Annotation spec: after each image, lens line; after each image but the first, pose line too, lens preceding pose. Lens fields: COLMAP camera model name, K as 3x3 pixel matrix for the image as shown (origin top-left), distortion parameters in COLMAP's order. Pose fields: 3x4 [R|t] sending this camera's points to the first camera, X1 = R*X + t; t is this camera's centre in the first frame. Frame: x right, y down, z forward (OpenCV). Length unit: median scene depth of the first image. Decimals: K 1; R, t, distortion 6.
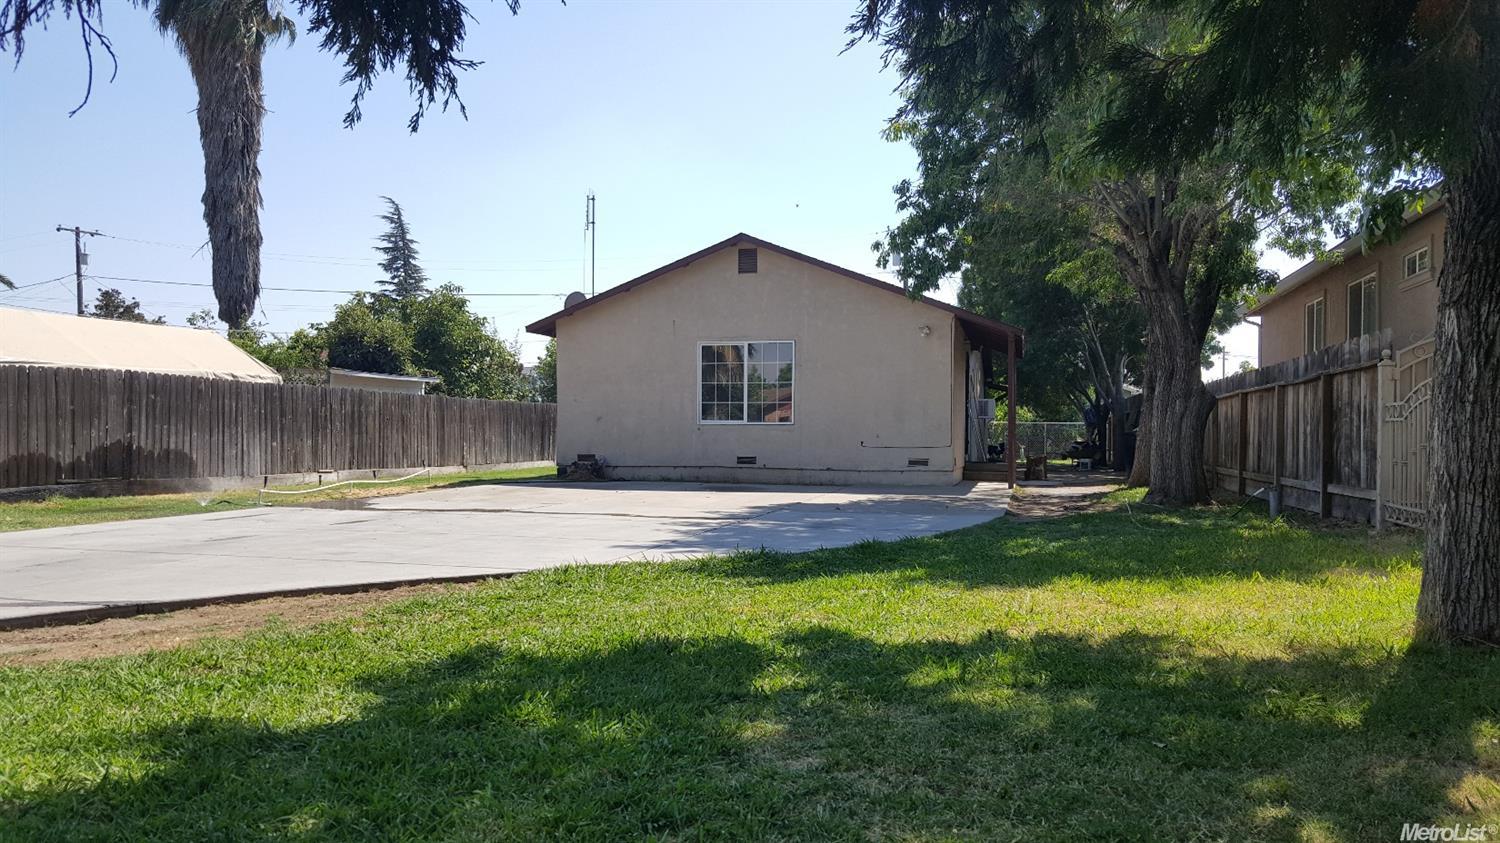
lens RADIAL K [[1182.6, 0, 748.2], [0, 1182.6, 428.2], [0, 0, 1]] dist [0.235696, -0.617802]
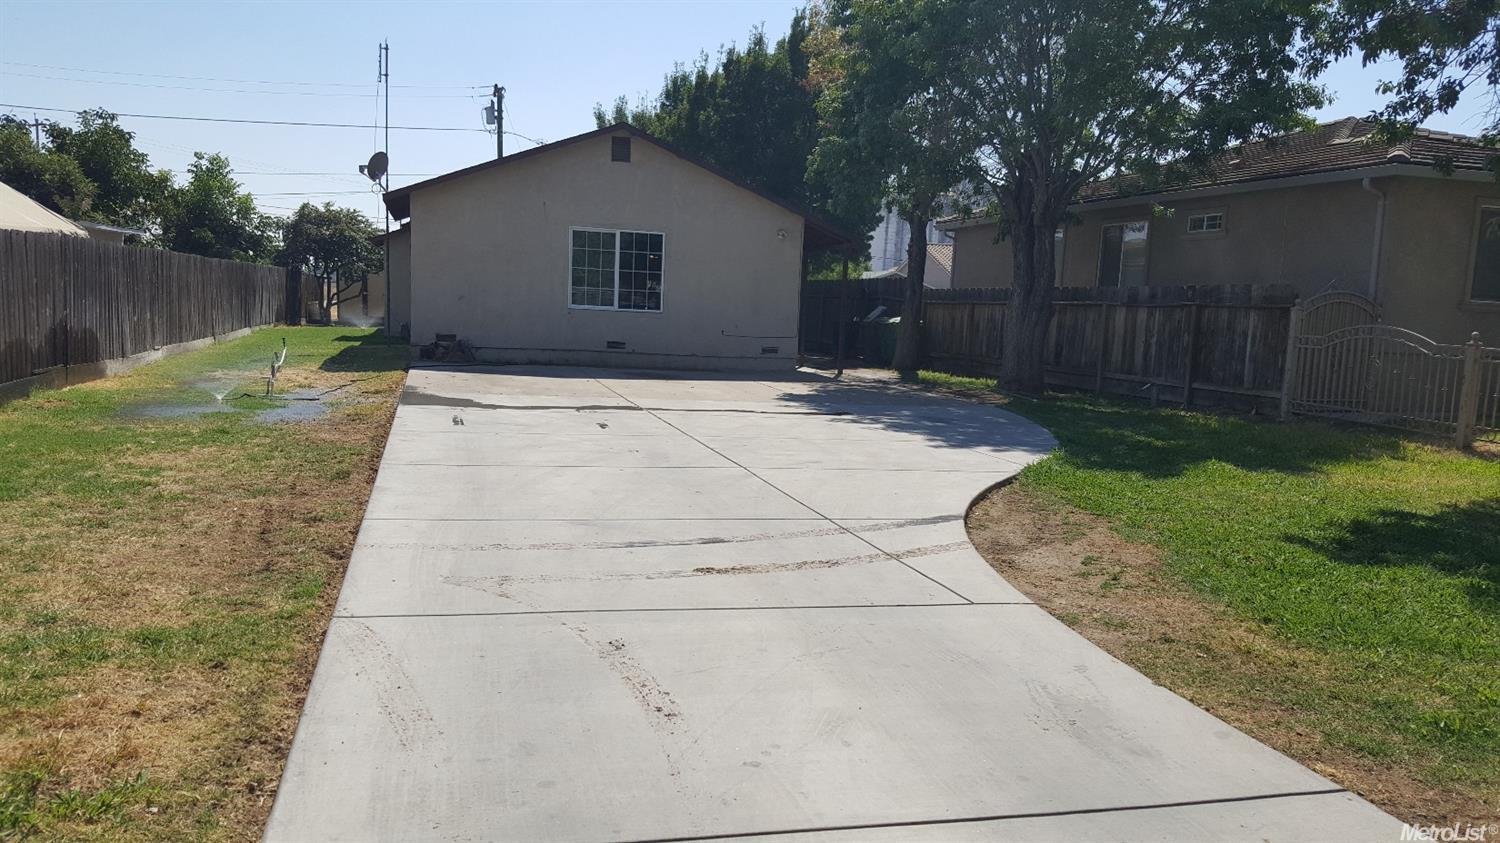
lens RADIAL K [[1182.6, 0, 748.2], [0, 1182.6, 428.2], [0, 0, 1]] dist [0.235696, -0.617802]
pose [[0.834162, -0.026895, 0.550863, -0.483268], [-0.044528, 0.992265, 0.115874, -0.026914], [-0.549719, -0.121187, 0.826512, 0.057202]]
